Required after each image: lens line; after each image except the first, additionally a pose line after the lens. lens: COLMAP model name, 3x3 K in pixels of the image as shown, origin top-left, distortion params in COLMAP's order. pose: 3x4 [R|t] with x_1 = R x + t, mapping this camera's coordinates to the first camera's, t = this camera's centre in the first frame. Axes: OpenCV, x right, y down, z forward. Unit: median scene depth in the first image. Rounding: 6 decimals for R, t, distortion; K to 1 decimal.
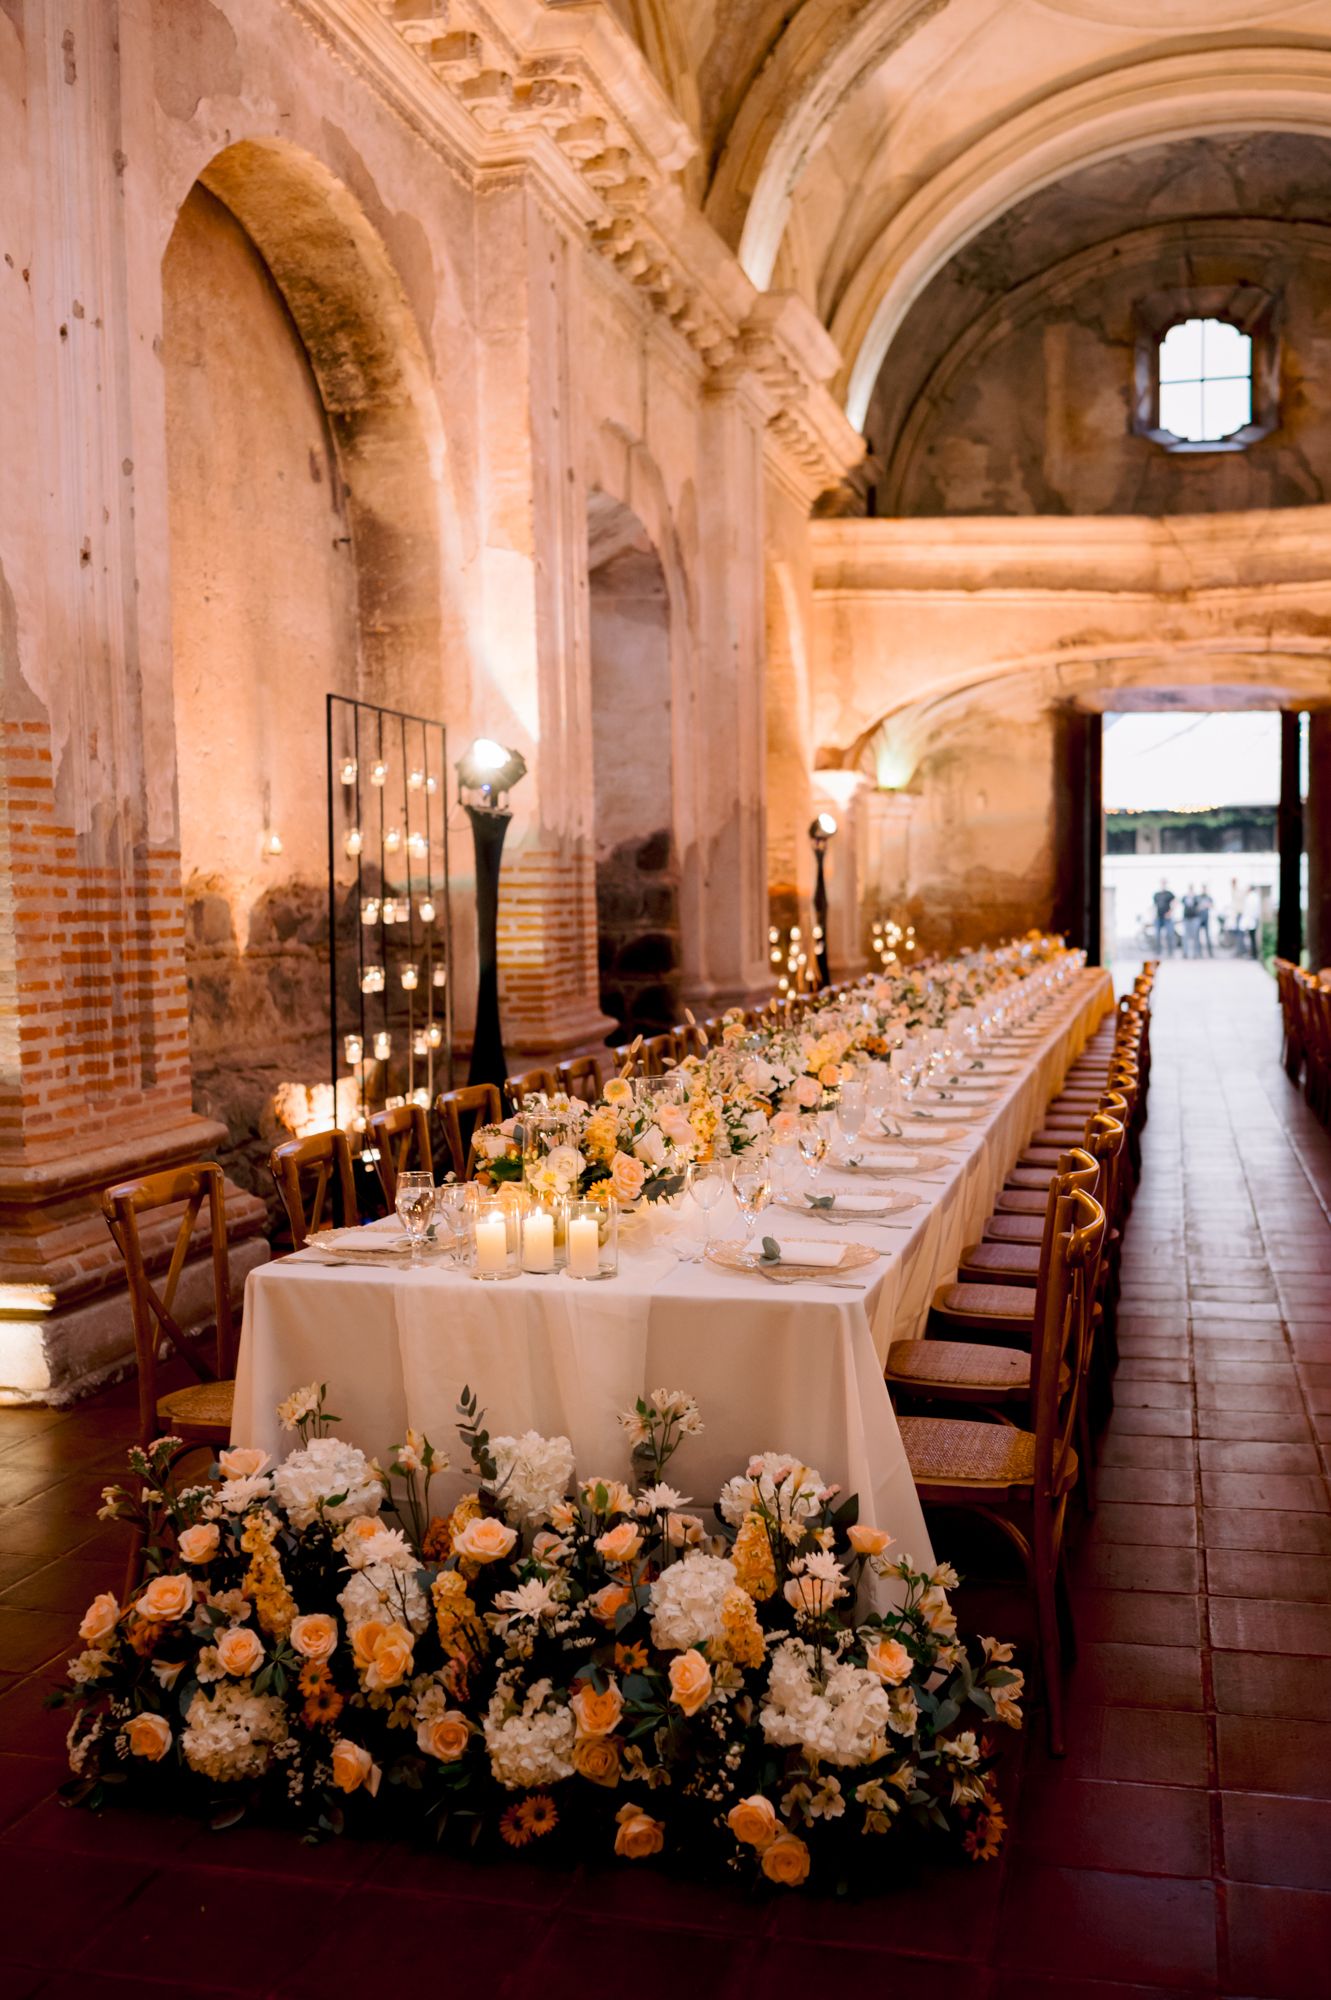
lens RADIAL K [[1941.1, 0, 664.2], [0, 1941.1, 1003.8], [0, 0, 1]] dist [-0.006651, 0.003404]
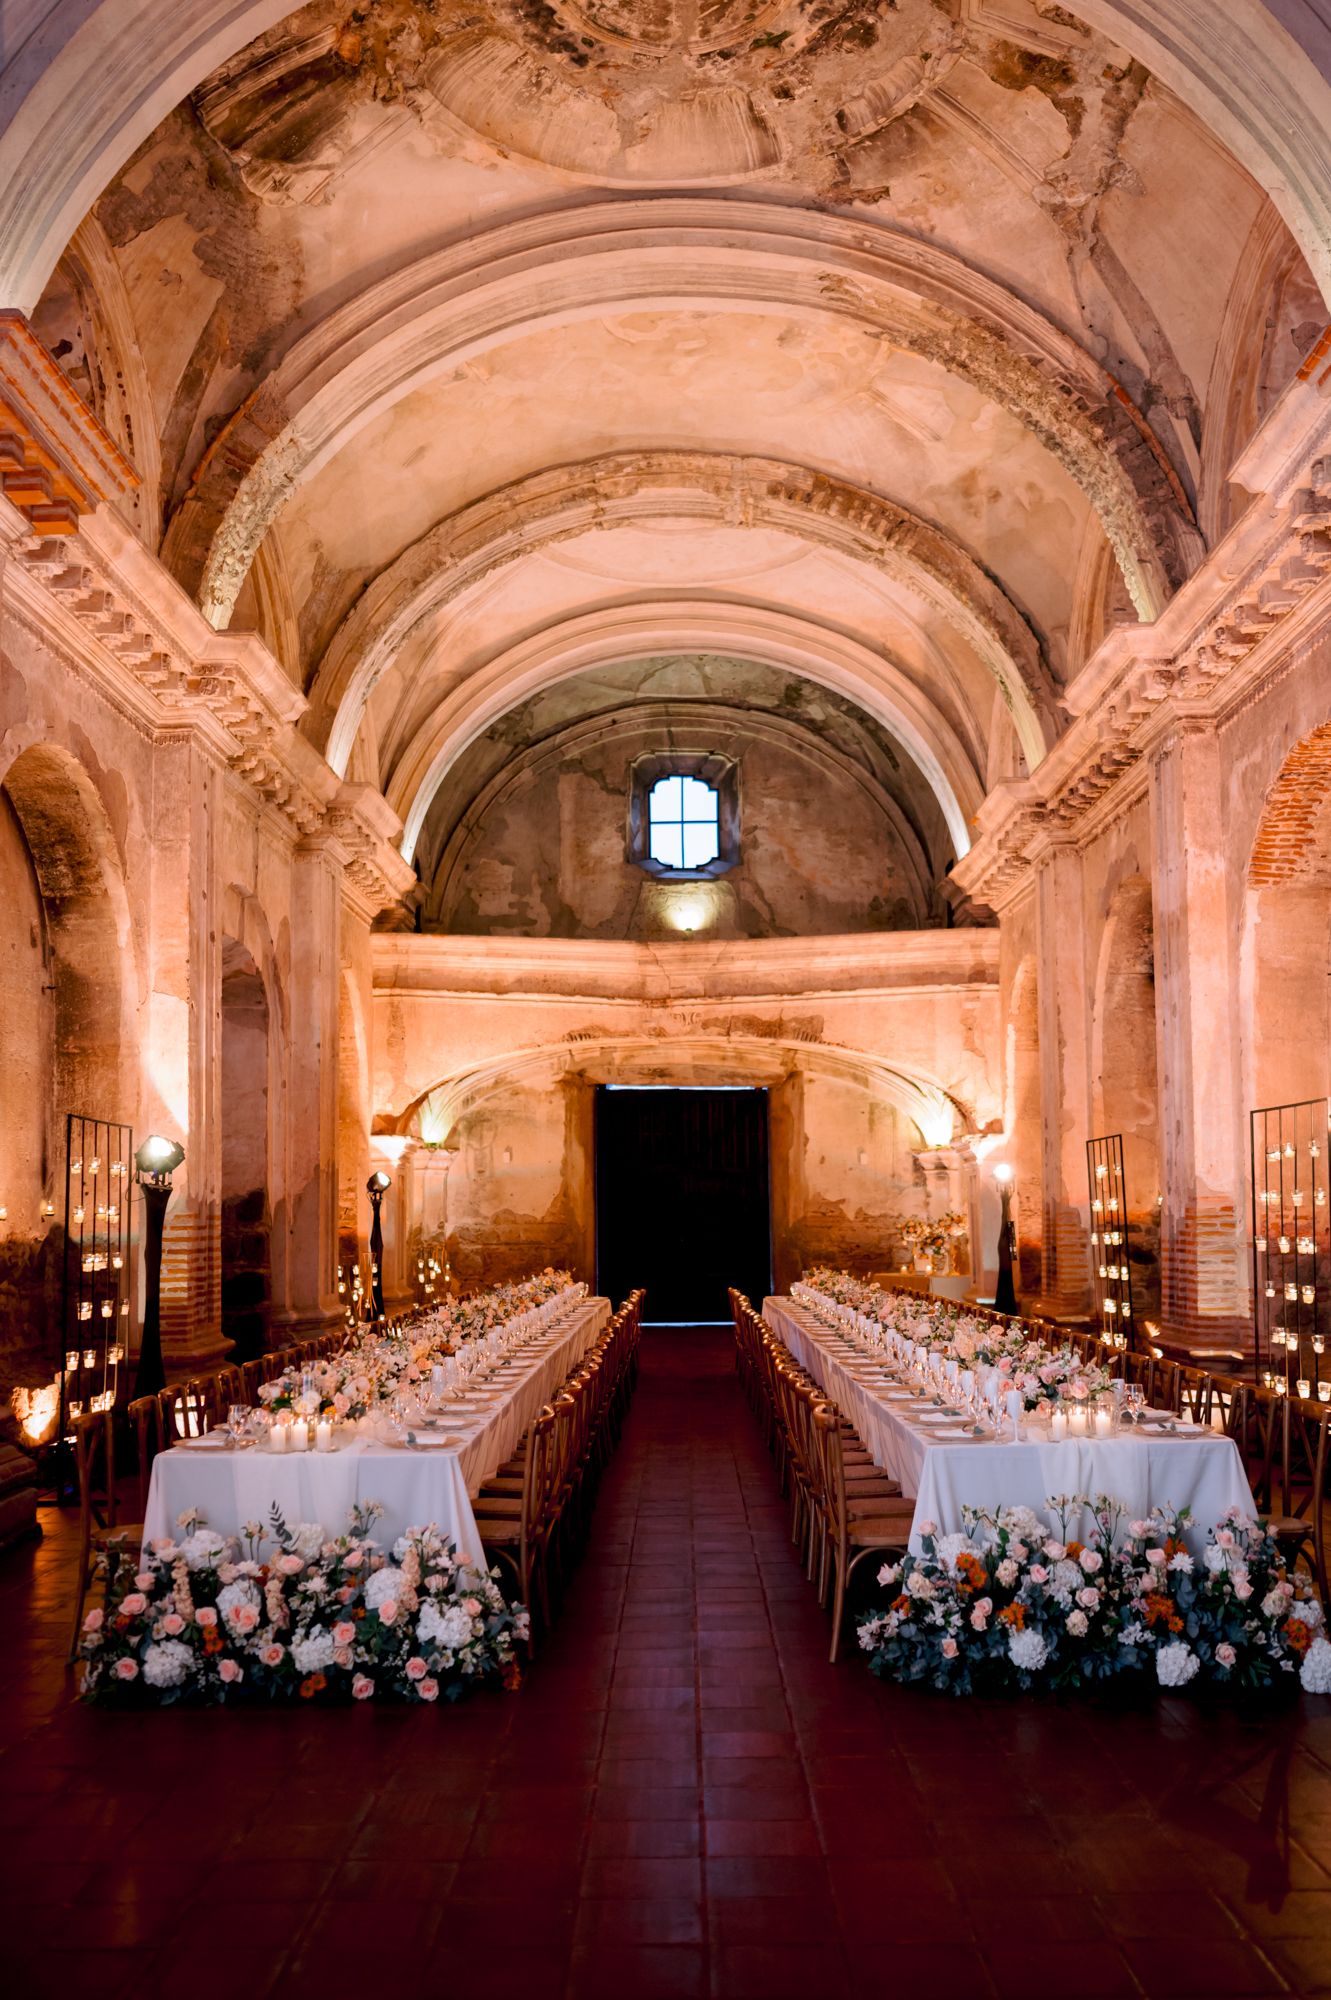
lens RADIAL K [[1903.3, 0, 665.6], [0, 1903.3, 994.6], [0, 0, 1]] dist [-0.003162, 0.017465]
pose [[0.970170, 0.029587, 0.240613, -0.066732], [0.012883, 0.984830, -0.173045, 0.004971], [-0.242083, 0.170983, 0.955071, -0.395555]]
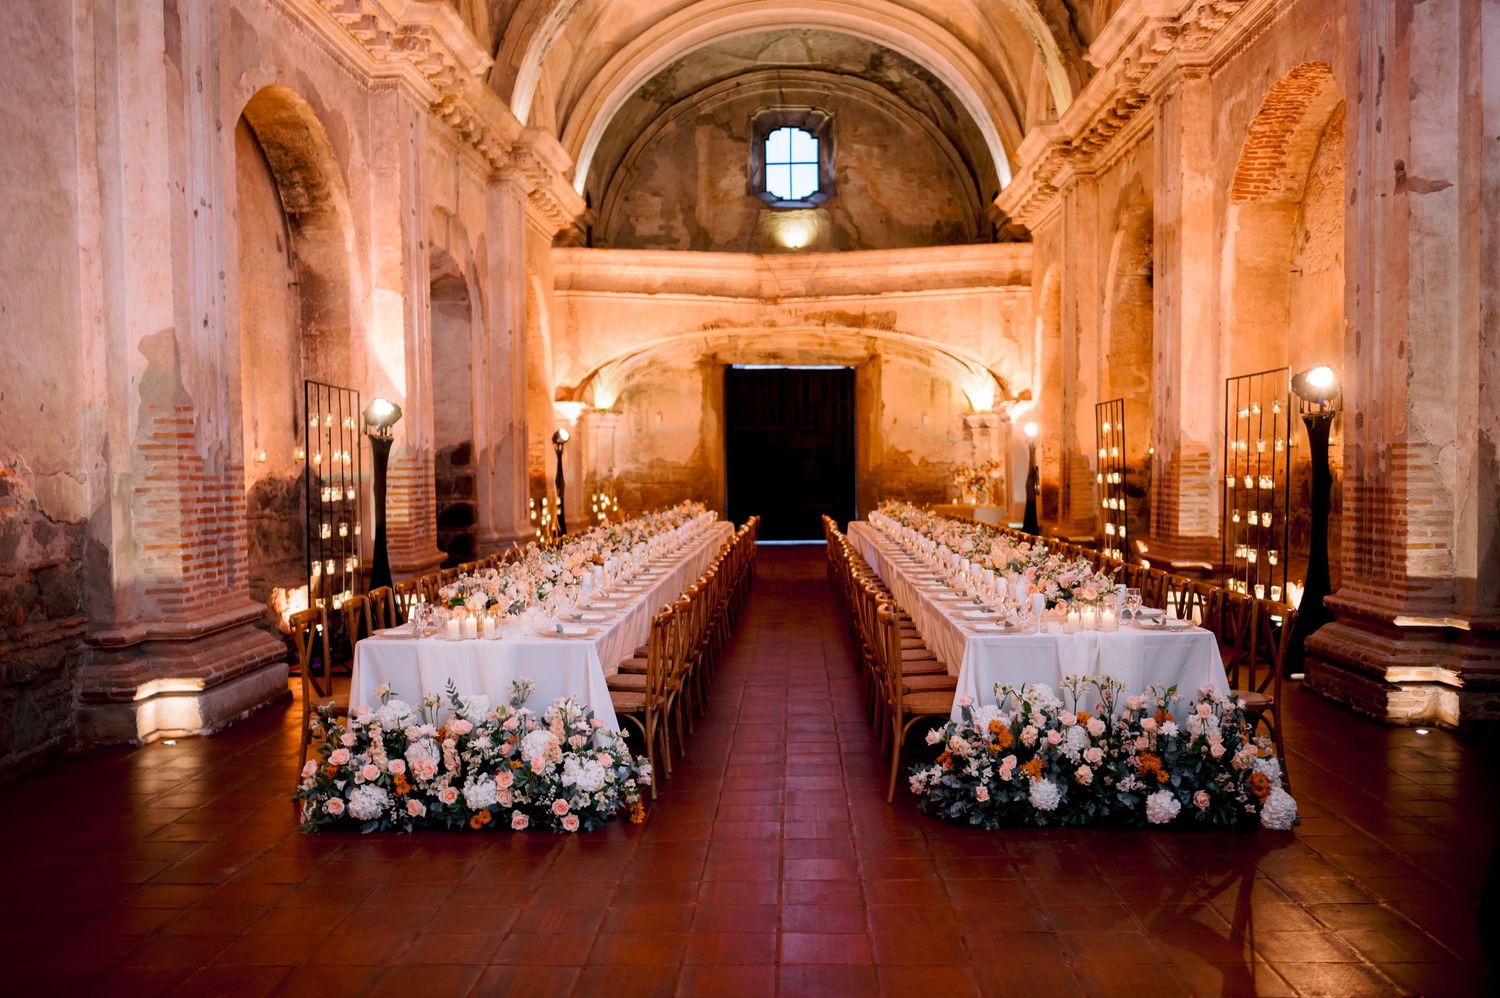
lens RADIAL K [[1393.6, 0, 756.0], [0, 1393.6, 485.8], [0, 0, 1]] dist [-0.005526, 0.006521]
pose [[0.974664, -0.001293, 0.223669, -0.038973], [0.011278, 0.998995, -0.043371, 0.005814], [-0.223388, 0.044794, 0.973700, -0.329507]]
